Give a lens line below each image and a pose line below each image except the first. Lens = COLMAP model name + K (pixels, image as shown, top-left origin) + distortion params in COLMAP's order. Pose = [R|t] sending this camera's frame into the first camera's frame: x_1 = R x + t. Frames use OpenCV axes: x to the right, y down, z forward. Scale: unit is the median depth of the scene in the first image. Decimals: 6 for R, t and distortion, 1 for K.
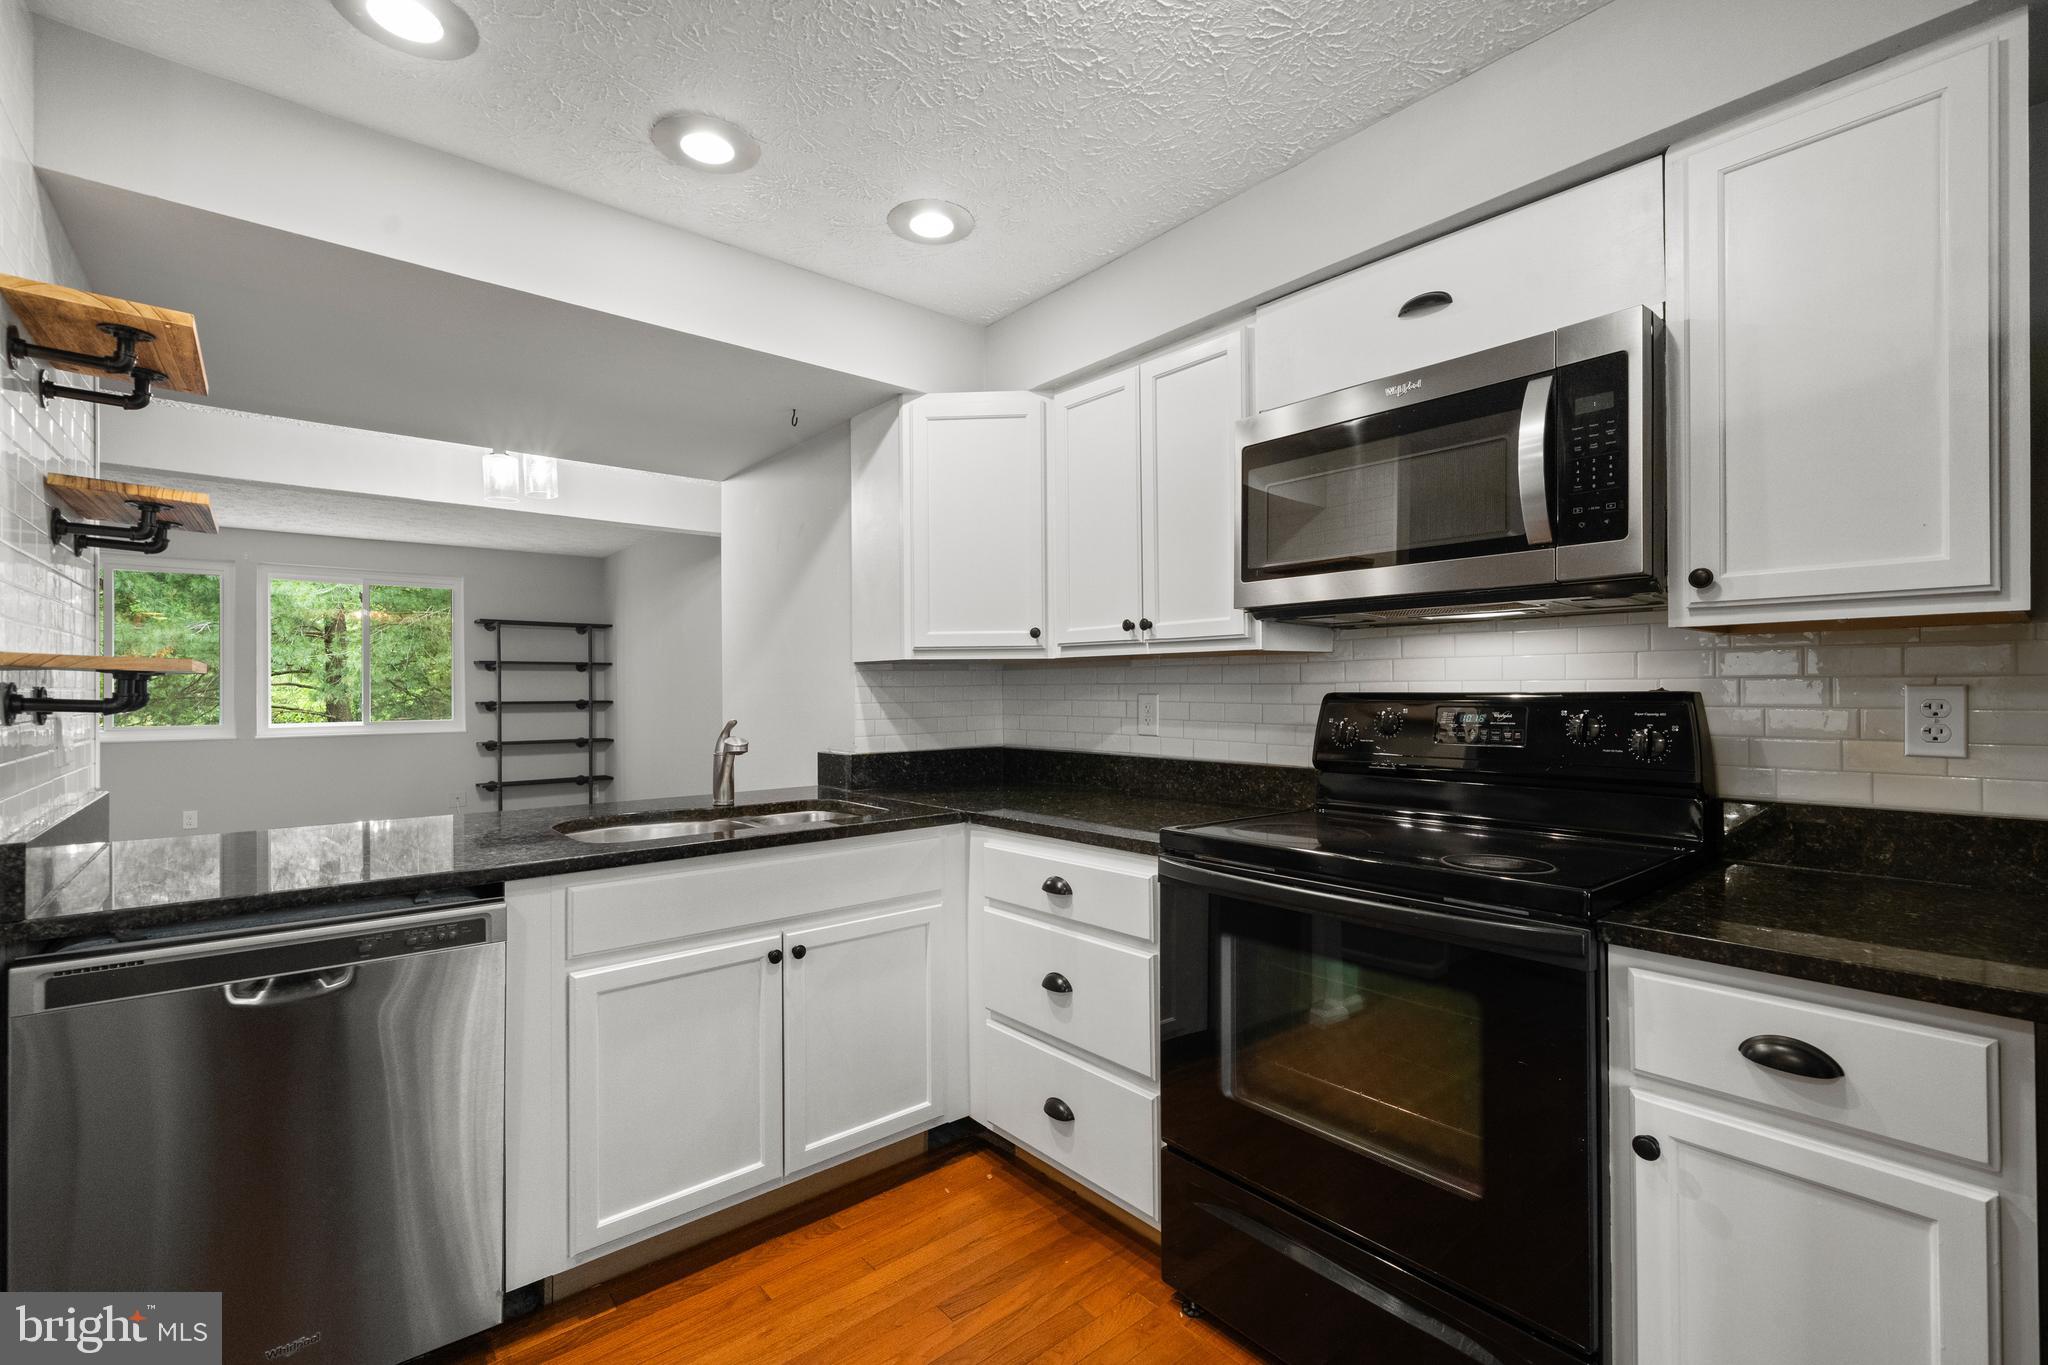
lens RADIAL K [[887.7, 0, 1032.7], [0, 887.7, 689.8], [0, 0, 1]] dist [0.001613, 0.000343]
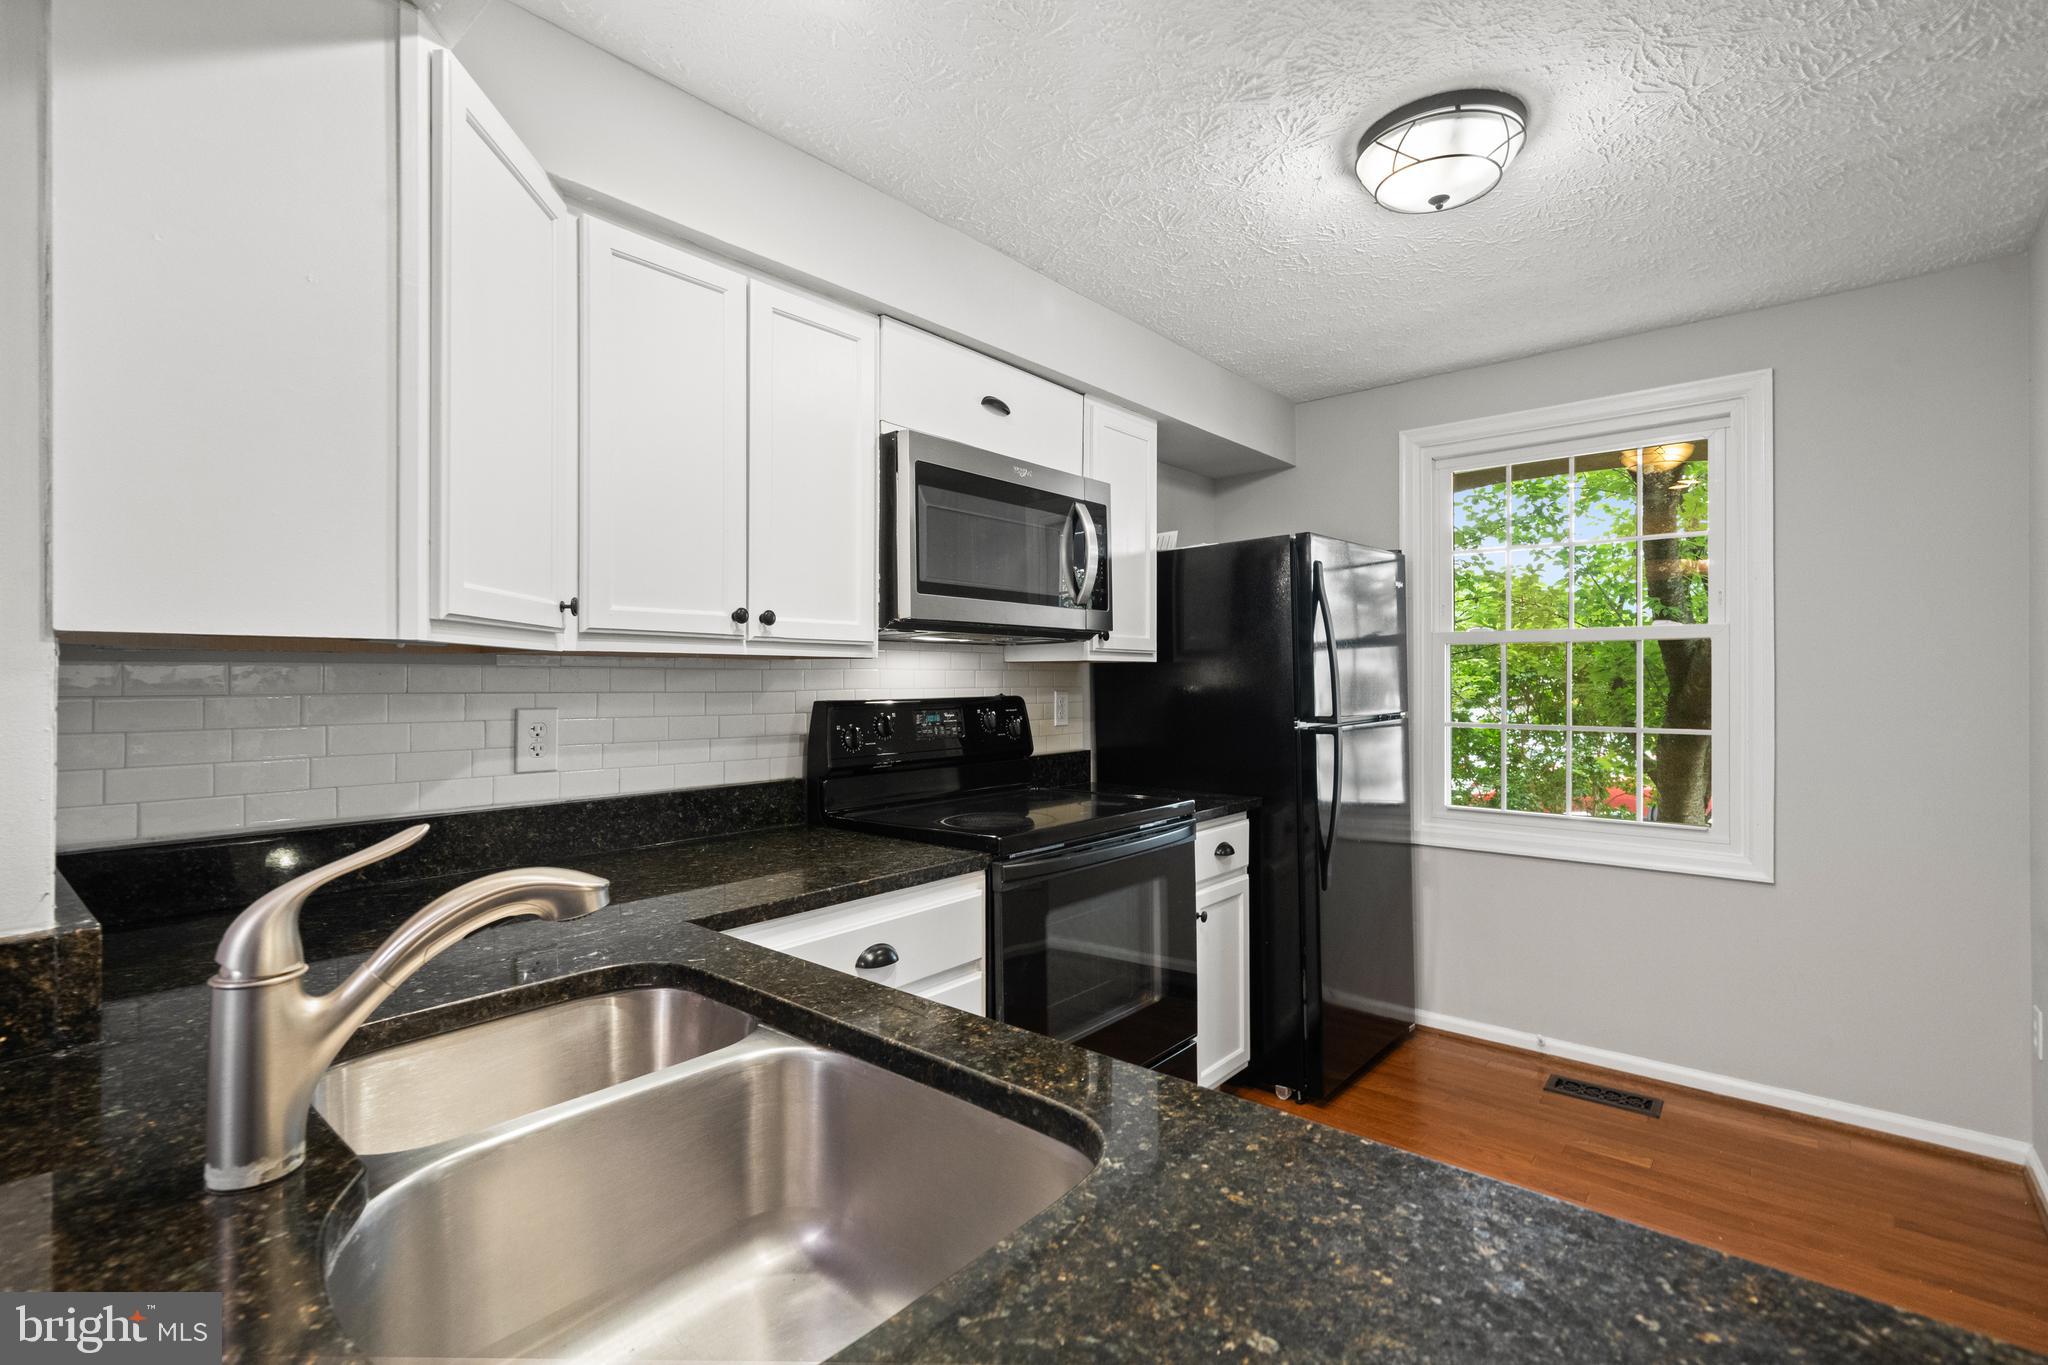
lens RADIAL K [[887.7, 0, 1019.2], [0, 887.7, 679.7], [0, 0, 1]] dist [0.001613, 0.000343]
pose [[-0.131747, 0.004971, 0.991271, -0.644168], [0.004050, 0.999982, -0.004476, -0.013842], [-0.991275, 0.003424, -0.131764, 0.839696]]
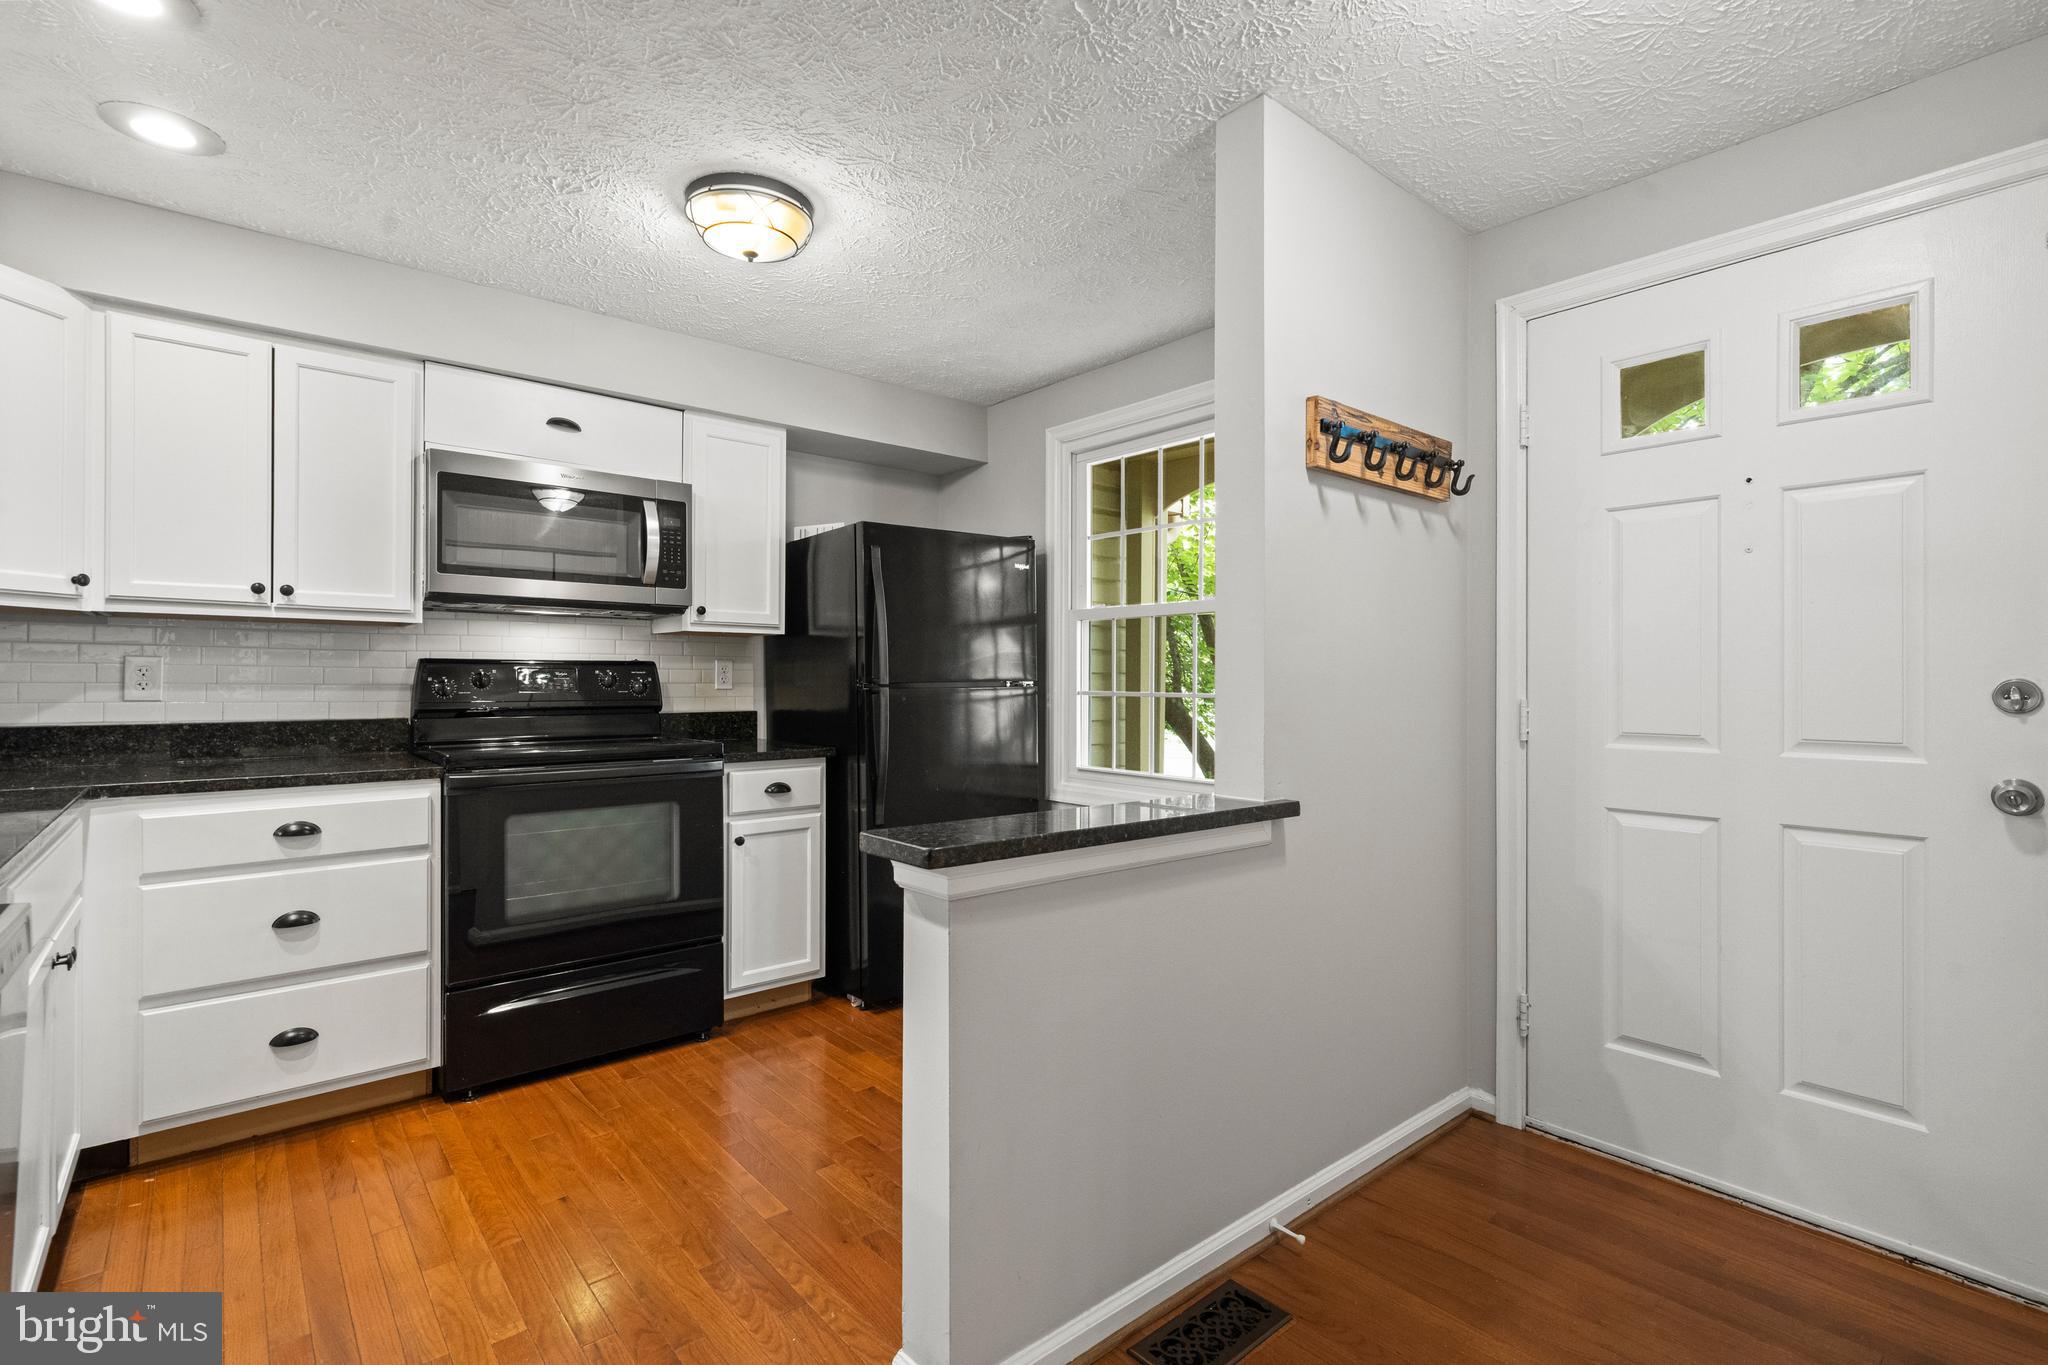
lens RADIAL K [[909.6, 0, 1022.4], [0, 909.6, 679.7], [0, 0, 1]] dist [0.002192, 0.000436]
pose [[0.008493, 0.003509, 0.999958, -0.921105], [-0.002843, 0.999990, -0.003485, 0.034205], [-0.999960, -0.002814, 0.008503, 0.093577]]
